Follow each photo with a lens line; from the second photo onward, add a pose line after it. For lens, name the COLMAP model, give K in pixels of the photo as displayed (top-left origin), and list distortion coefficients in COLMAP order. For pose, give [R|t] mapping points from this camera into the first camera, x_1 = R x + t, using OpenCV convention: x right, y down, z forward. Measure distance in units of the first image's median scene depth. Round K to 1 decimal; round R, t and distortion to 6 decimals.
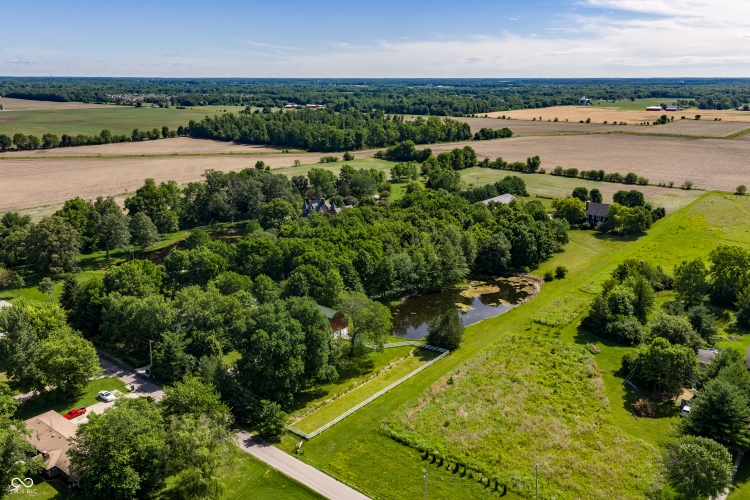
lens RADIAL K [[620.0, 0, 375.0], [0, 620.0, 250.0], [0, 0, 1]] dist [0.027357, -0.001709]
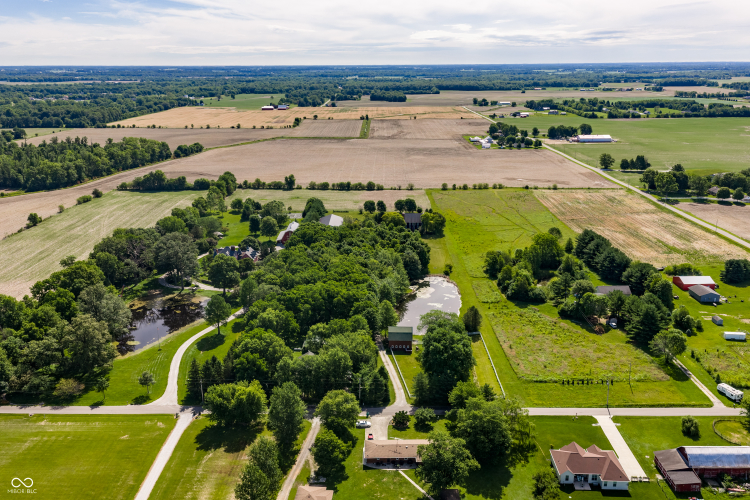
lens RADIAL K [[620.0, 0, 375.0], [0, 620.0, 250.0], [0, 0, 1]] dist [0.027357, -0.001709]
pose [[0.783099, -0.184250, 0.593977, -0.372928], [0.172874, 0.981954, 0.076682, -0.078985], [-0.597387, 0.042633, 0.800819, -0.042550]]
